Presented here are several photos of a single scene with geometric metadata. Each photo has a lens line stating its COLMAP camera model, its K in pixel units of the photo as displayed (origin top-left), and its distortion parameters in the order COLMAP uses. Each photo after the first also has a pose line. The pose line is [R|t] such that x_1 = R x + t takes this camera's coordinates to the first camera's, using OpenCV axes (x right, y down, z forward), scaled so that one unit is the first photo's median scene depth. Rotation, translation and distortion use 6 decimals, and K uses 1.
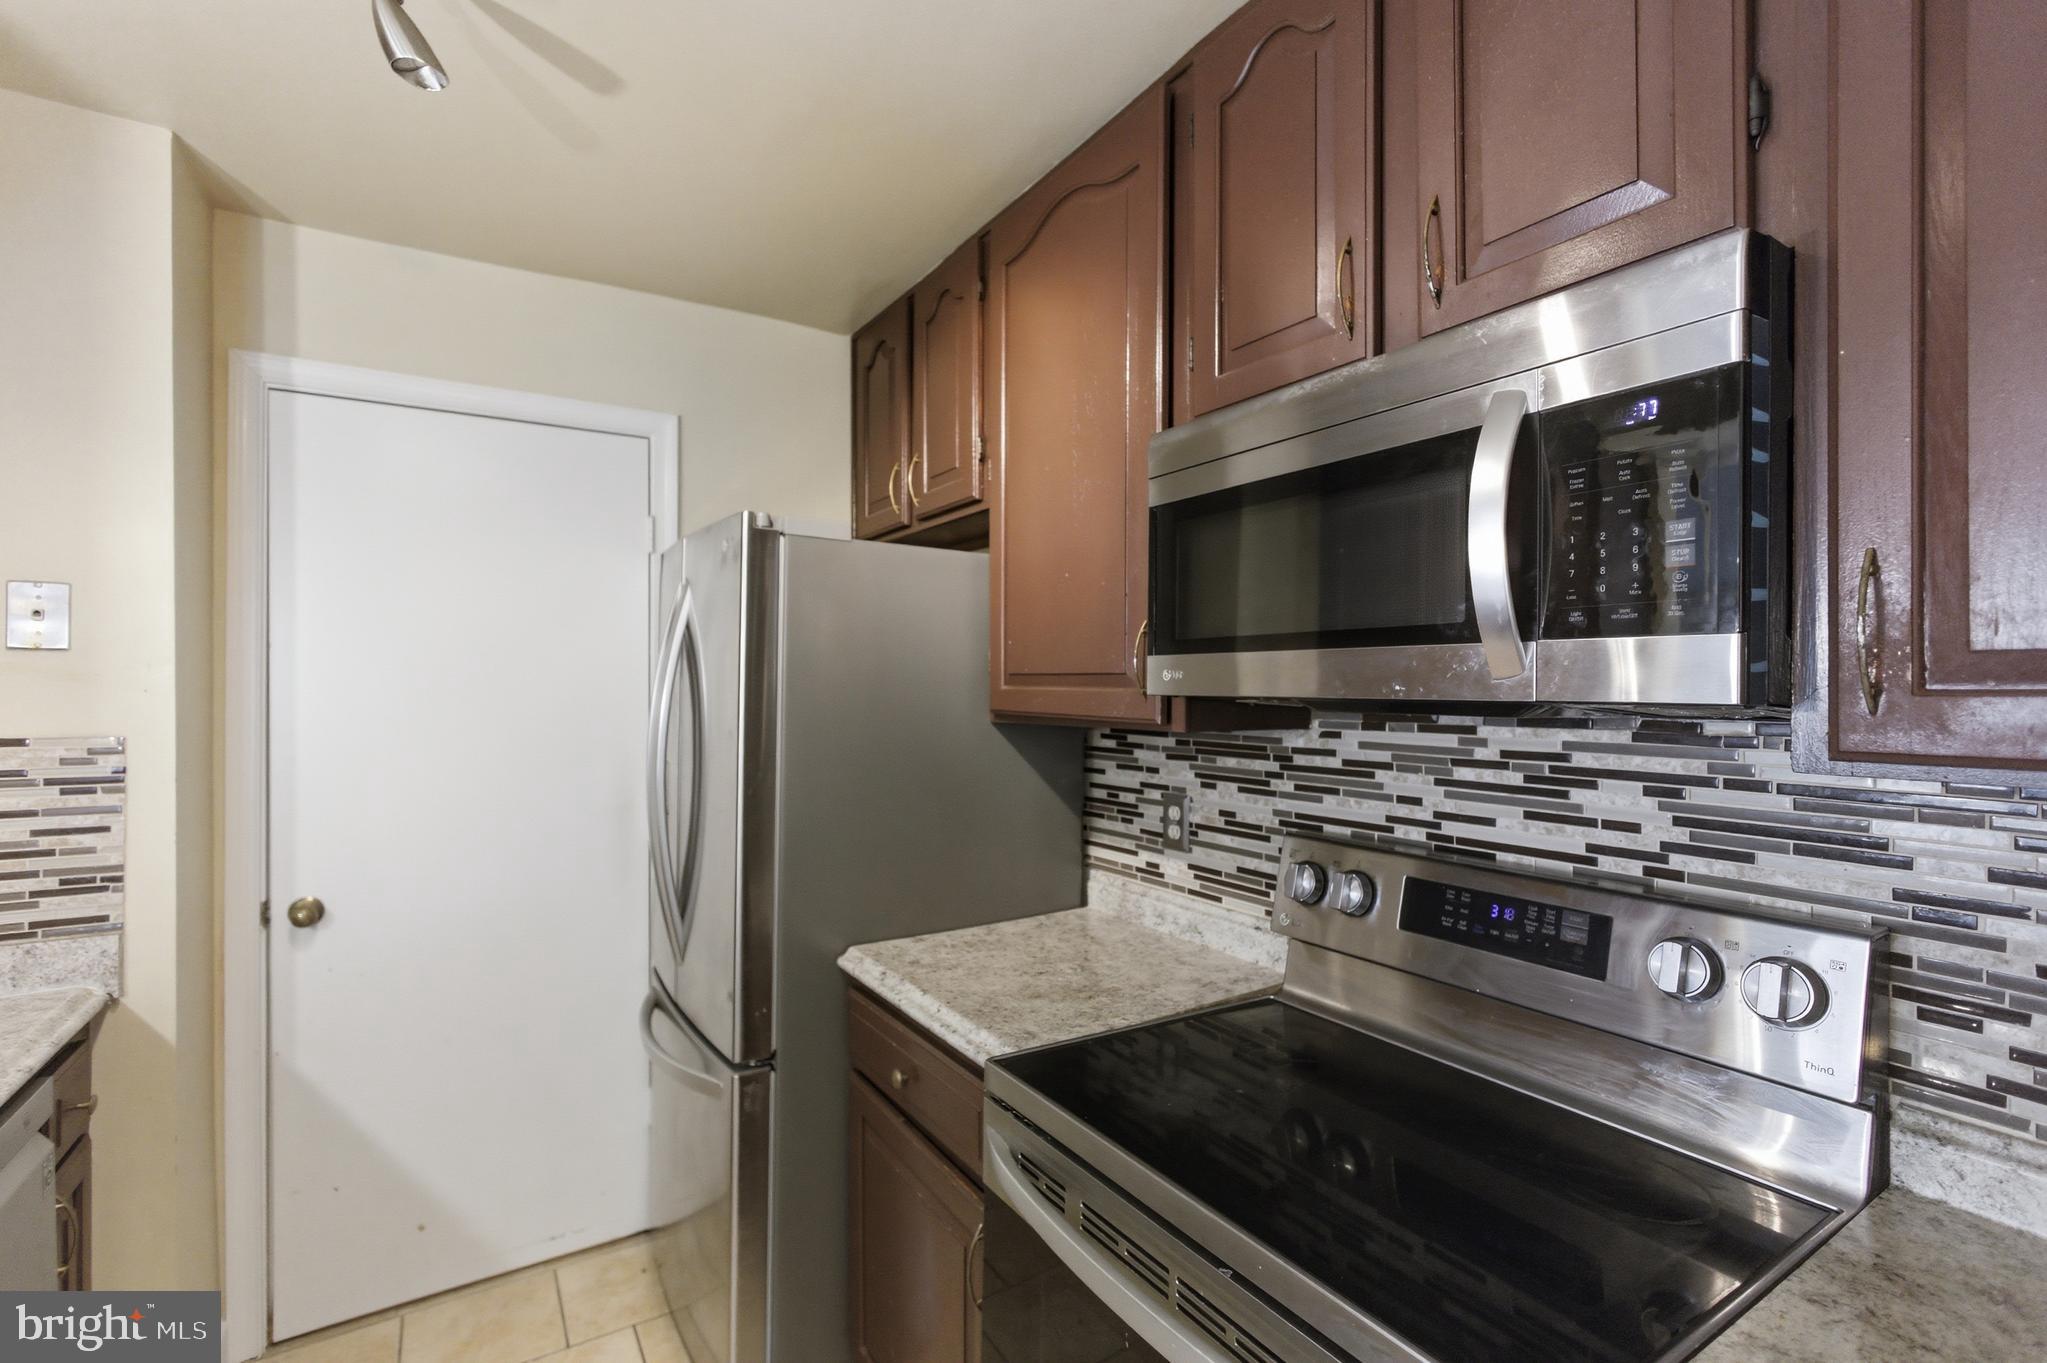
lens RADIAL K [[935.7, 0, 1029.7], [0, 935.7, 685.8], [0, 0, 1]] dist [-0.002970, 0.001512]
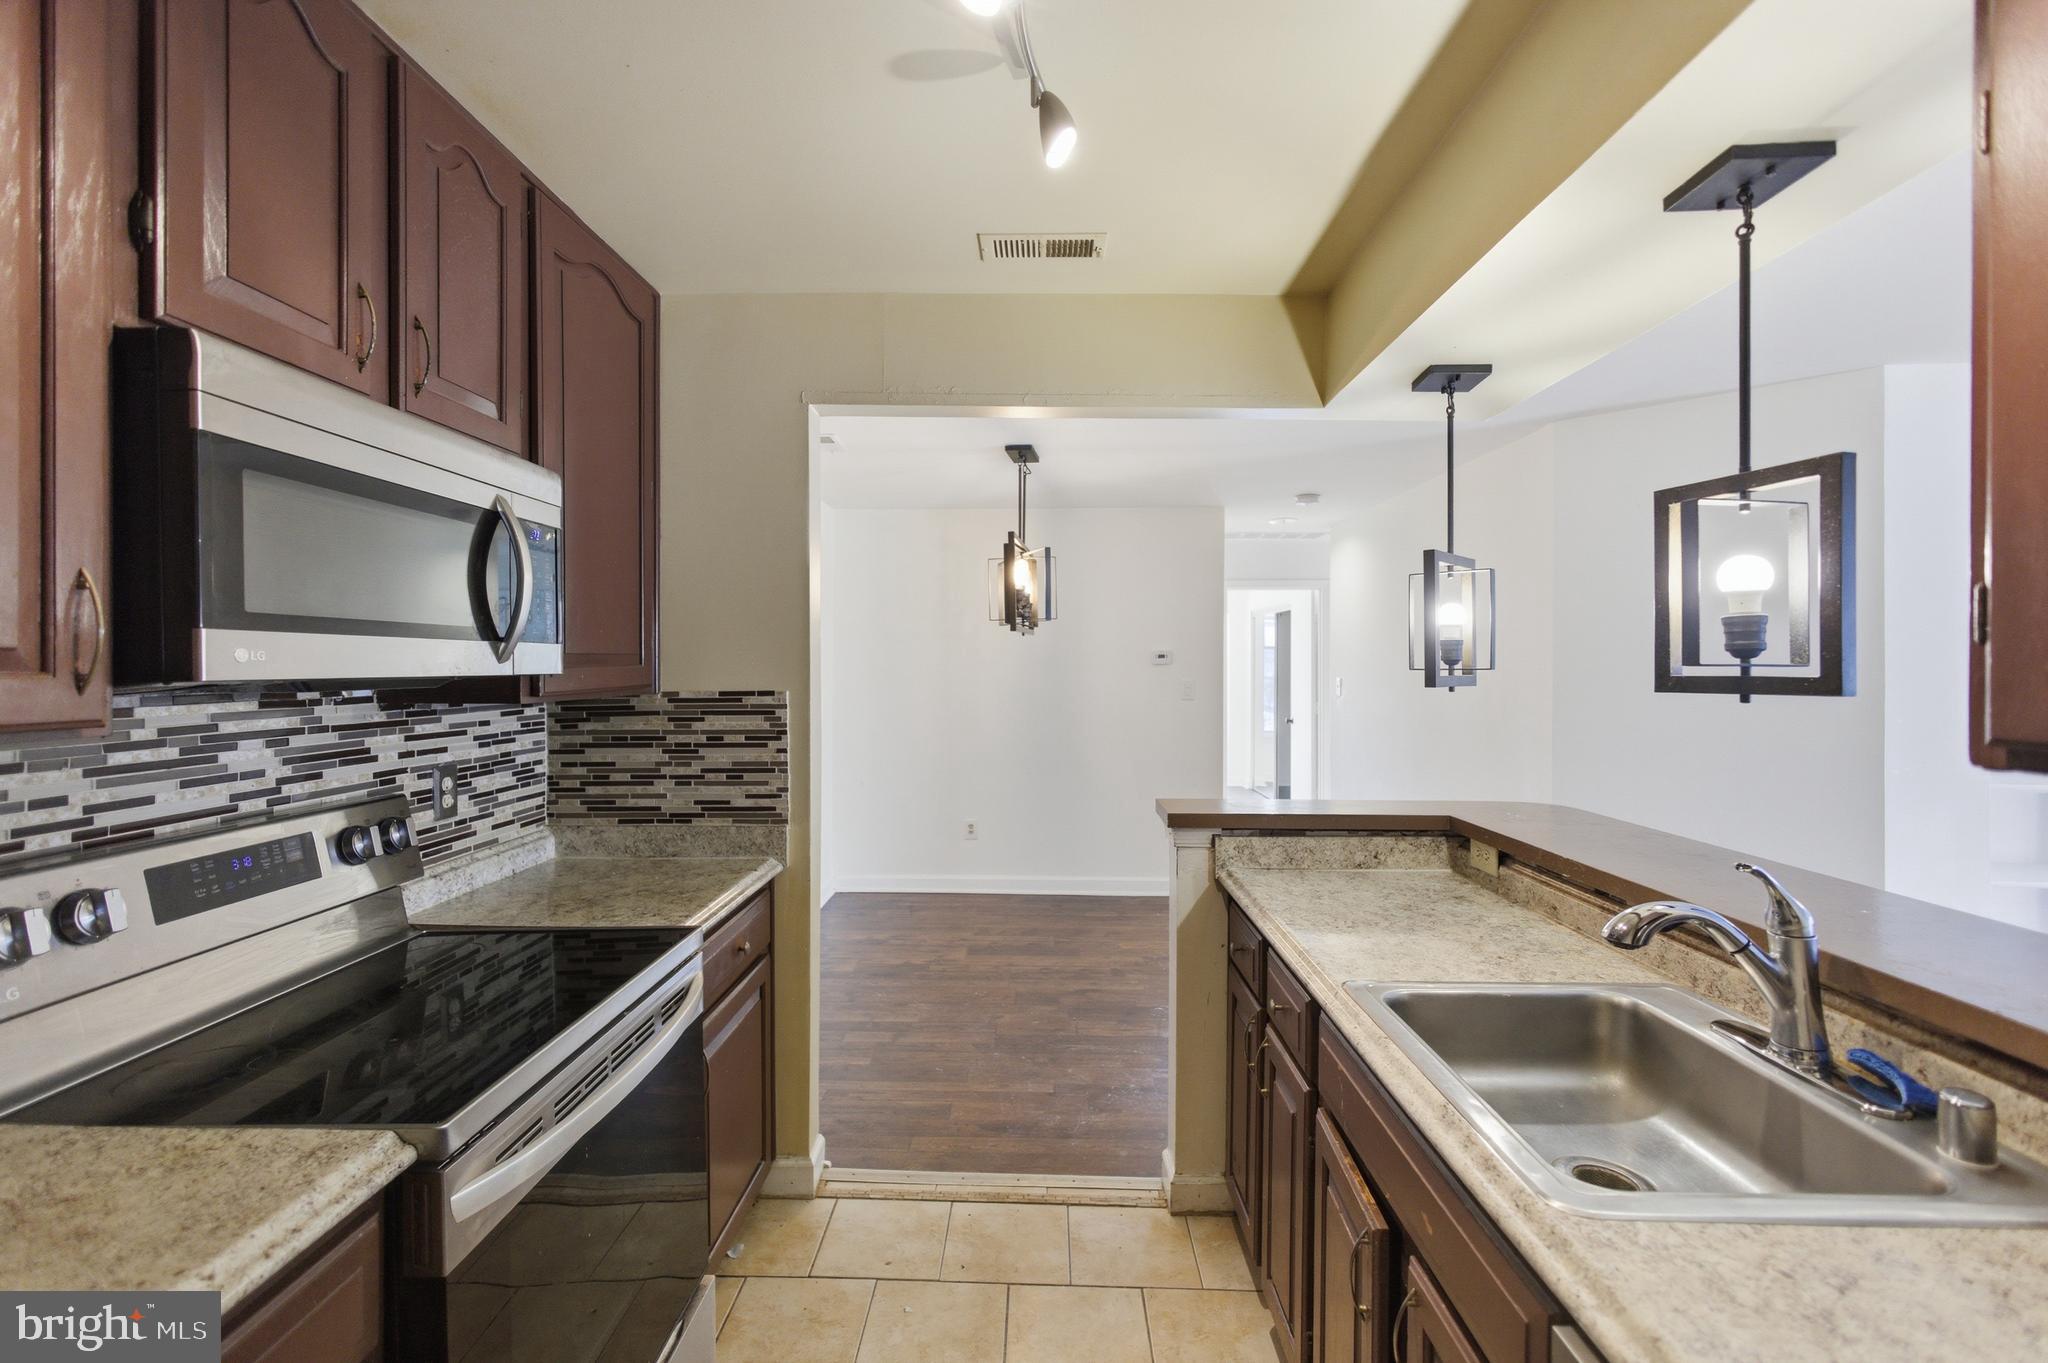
lens RADIAL K [[936.2, 0, 1032.7], [0, 936.2, 671.8], [0, 0, 1]] dist [-0.002970, 0.001512]
pose [[-0.839368, -0.005355, 0.543537, -0.833630], [0.001073, 0.999933, 0.011508, -0.005665], [-0.543562, 0.010242, -0.839306, 1.268112]]
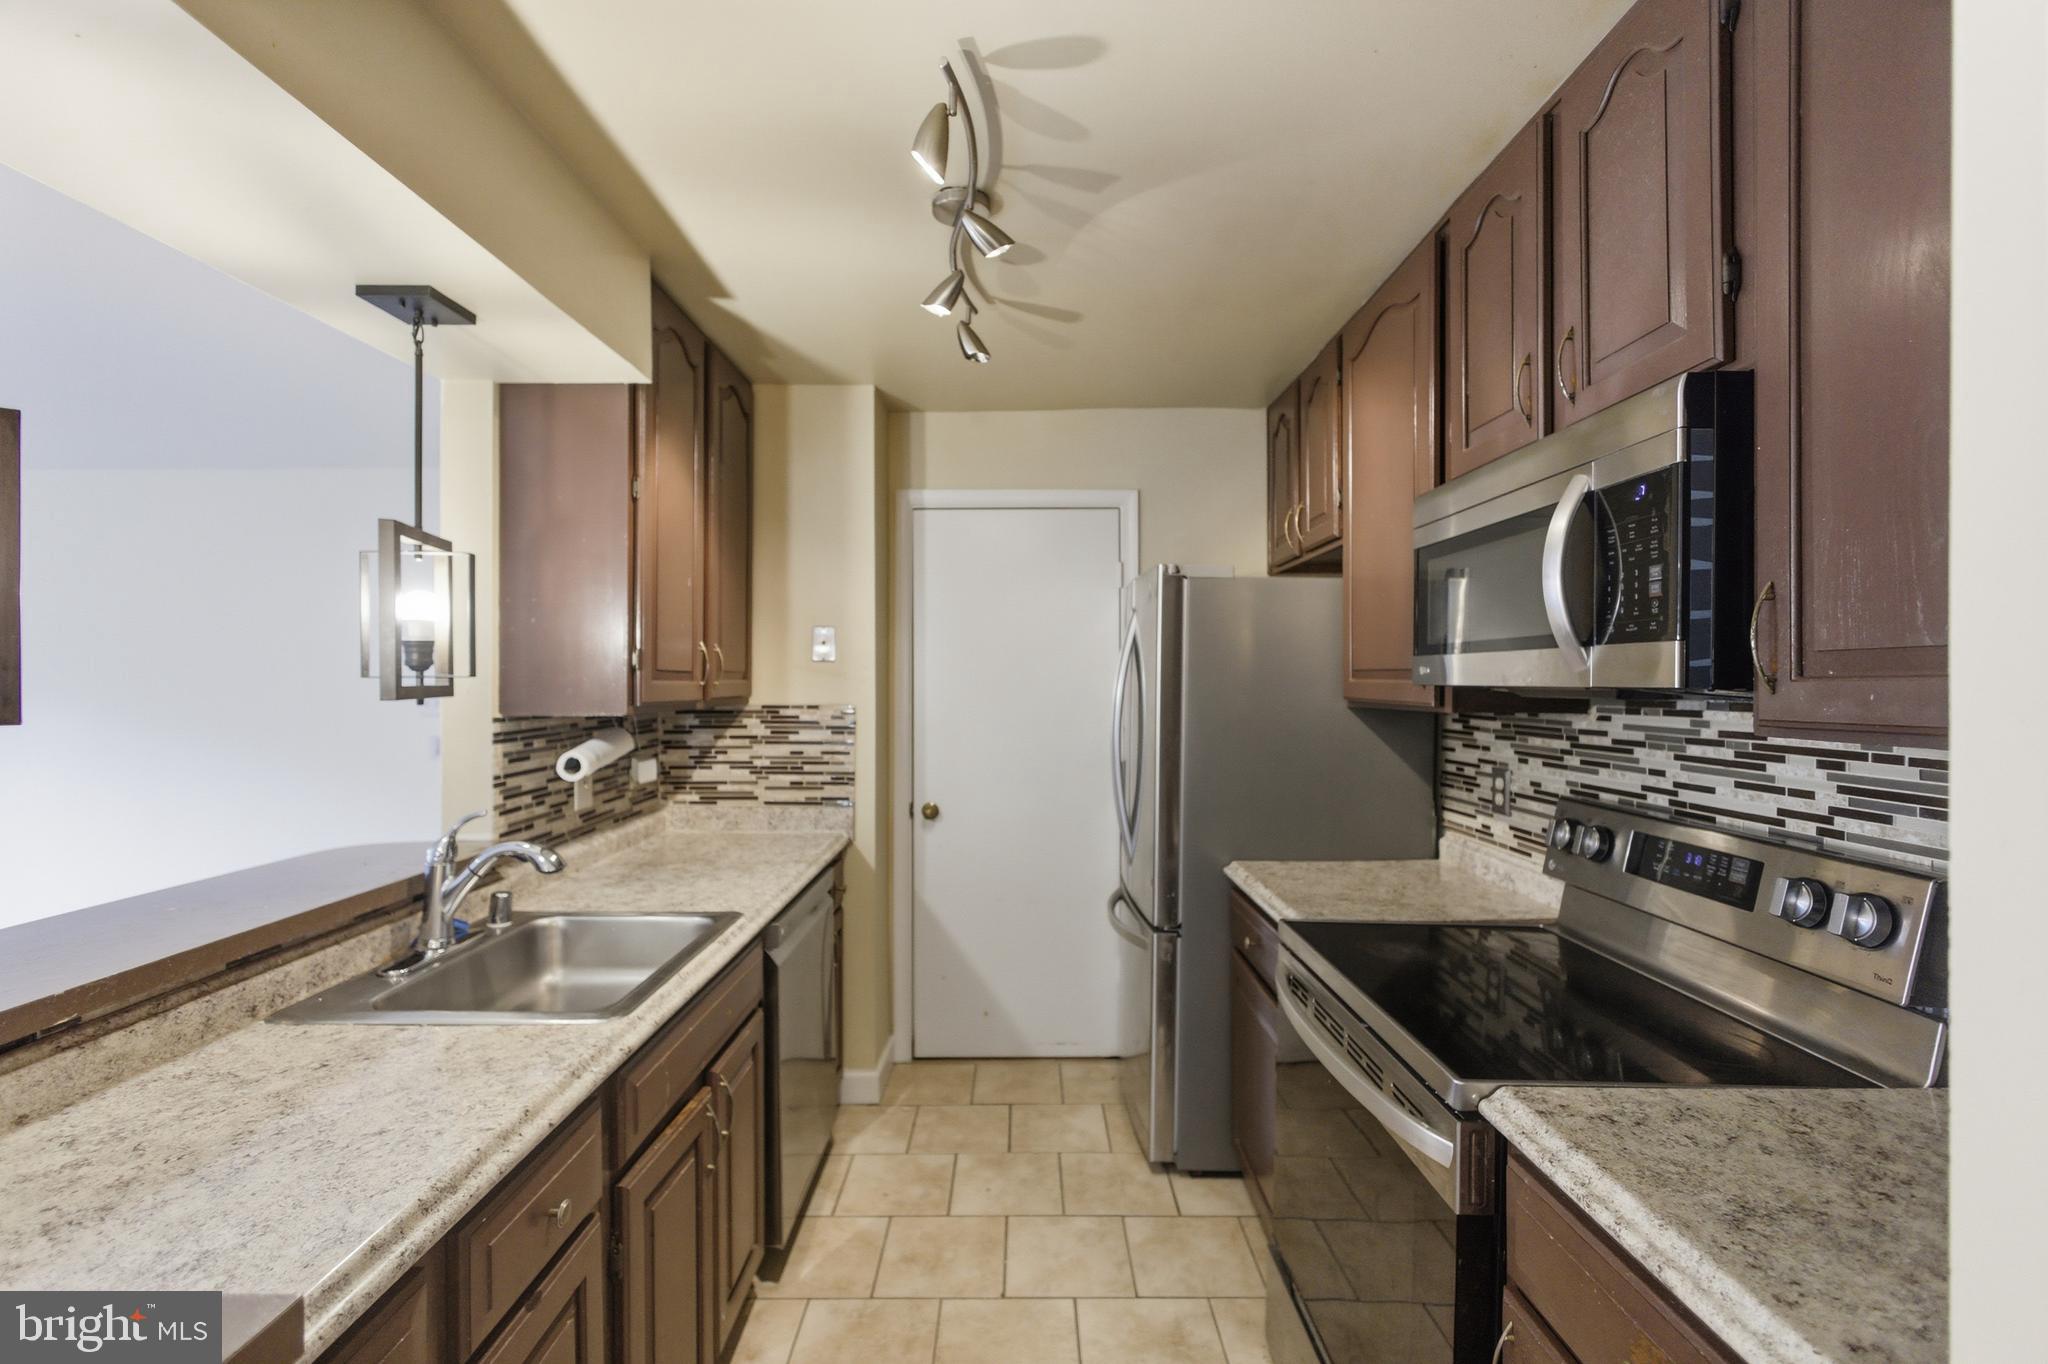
lens RADIAL K [[936.2, 0, 1024.2], [0, 936.2, 678.5], [0, 0, 1]] dist [-0.002970, 0.001512]
pose [[0.847414, -0.001872, -0.530929, 0.362959], [-0.000293, 0.999992, -0.003993, 0.006271], [0.530932, 0.003539, 0.847407, -0.466641]]
